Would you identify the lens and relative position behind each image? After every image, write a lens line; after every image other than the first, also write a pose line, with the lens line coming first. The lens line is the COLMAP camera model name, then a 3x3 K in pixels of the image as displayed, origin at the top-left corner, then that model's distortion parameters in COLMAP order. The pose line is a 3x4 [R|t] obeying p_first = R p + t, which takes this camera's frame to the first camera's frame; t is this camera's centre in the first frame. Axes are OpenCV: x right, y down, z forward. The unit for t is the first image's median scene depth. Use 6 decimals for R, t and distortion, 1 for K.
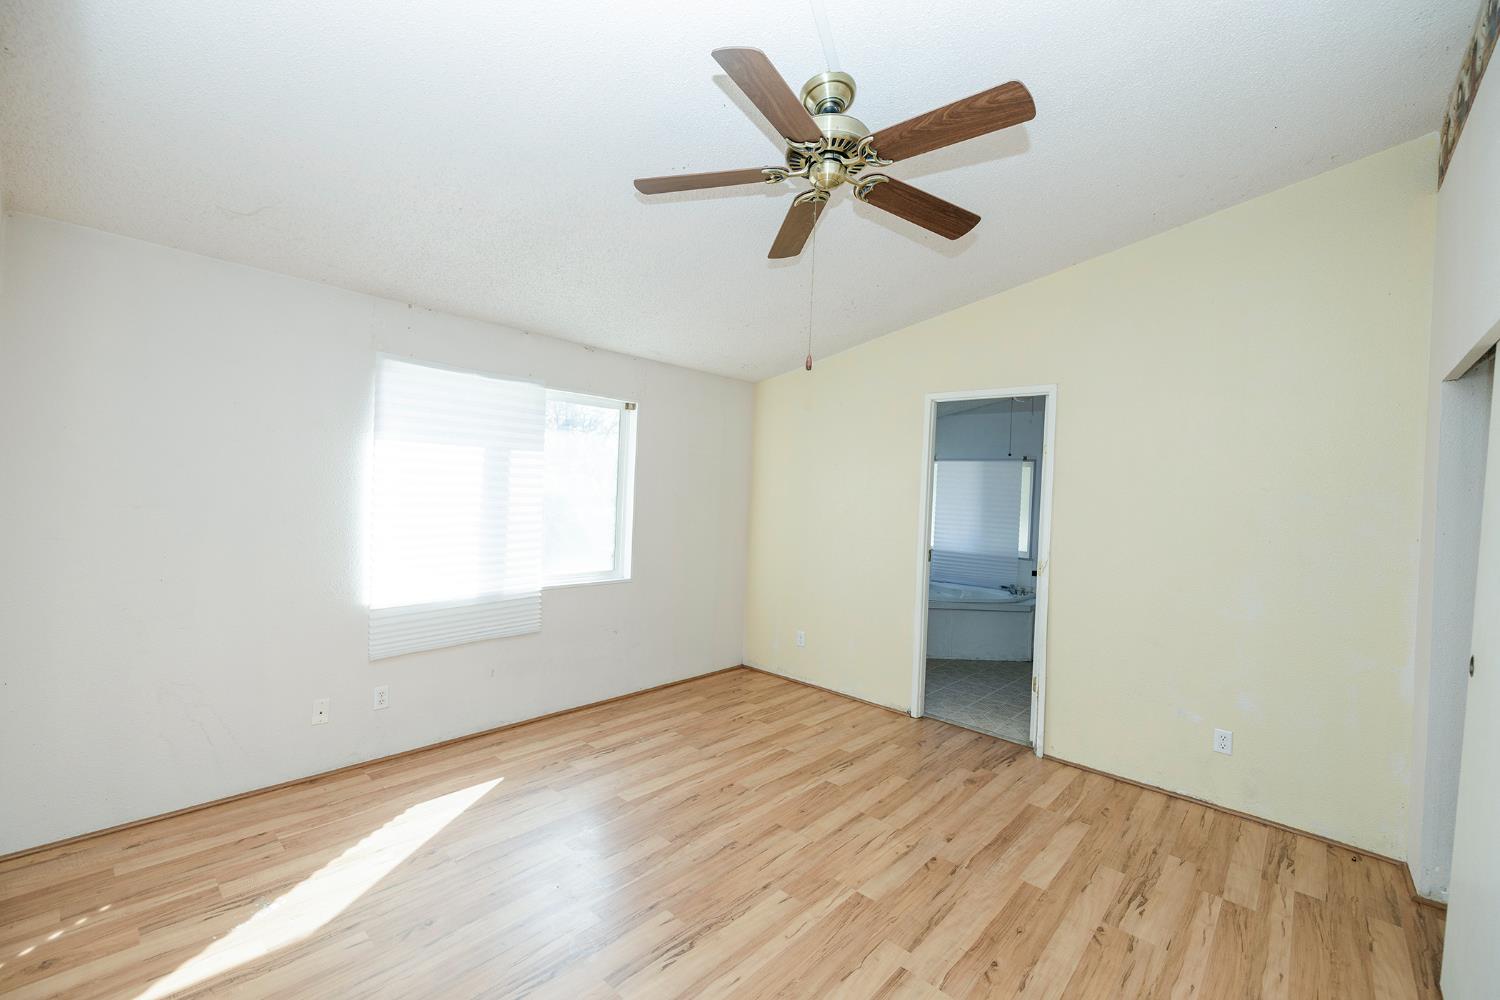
lens RADIAL K [[628.8, 0, 741.3], [0, 628.8, 495.5], [0, 0, 1]] dist [-0.000381, 0.000121]
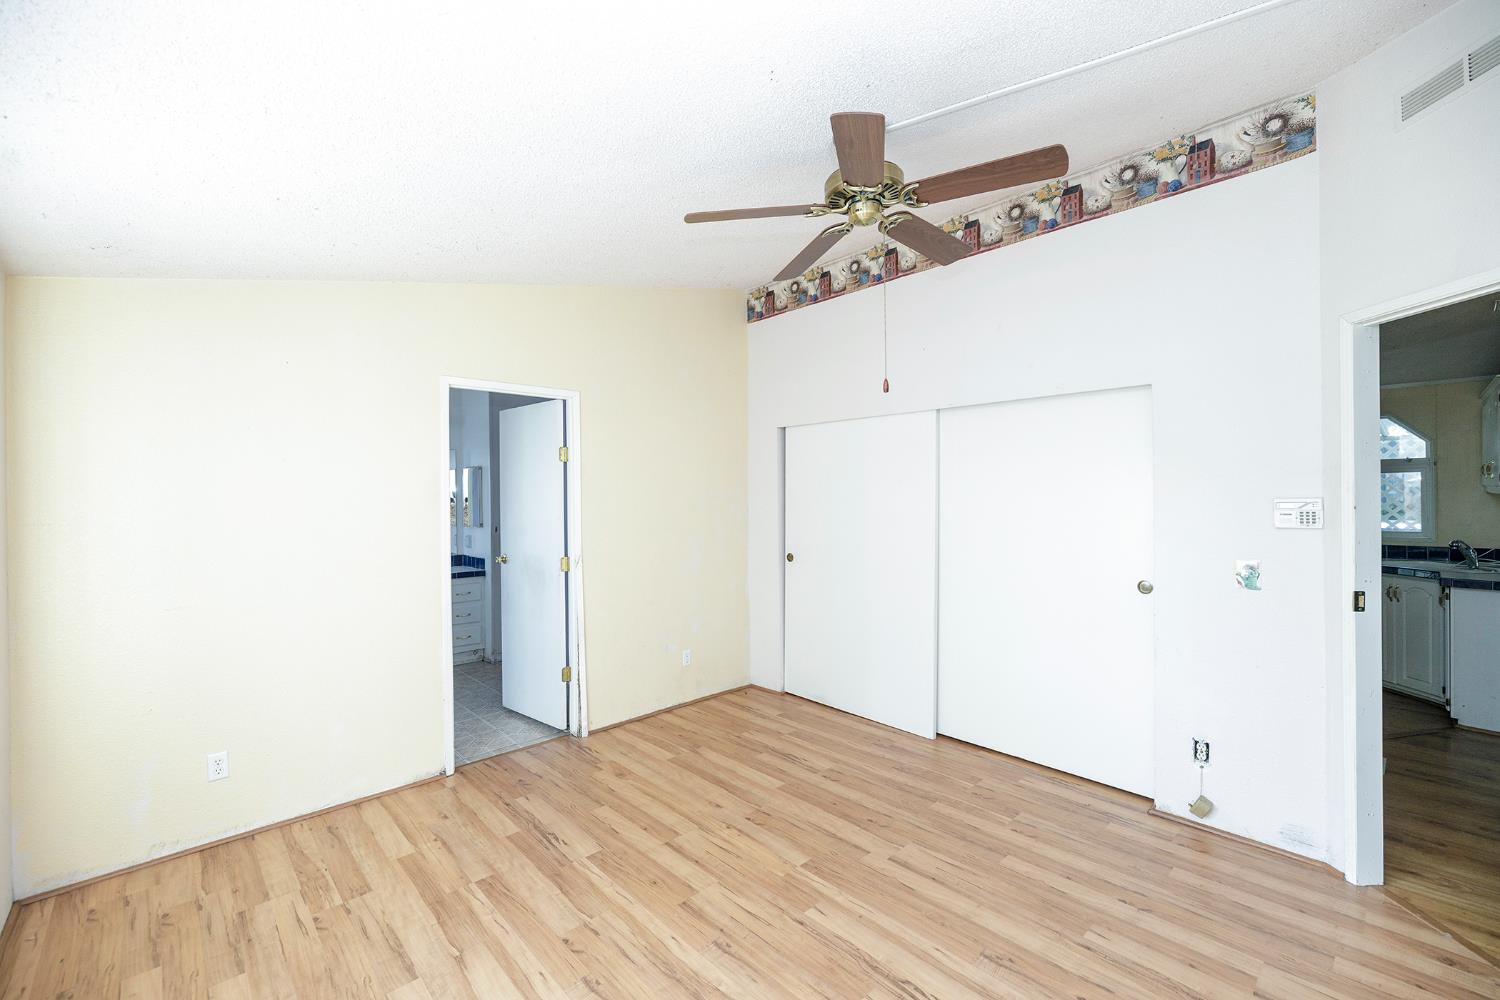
lens RADIAL K [[628.8, 0, 741.3], [0, 628.8, 495.5], [0, 0, 1]] dist [-0.000381, 0.000121]
pose [[0.079919, -0.047736, 0.995658, -0.654850], [0.024813, 0.998638, 0.045888, -0.046989], [-0.996493, 0.021038, 0.080994, 0.745939]]
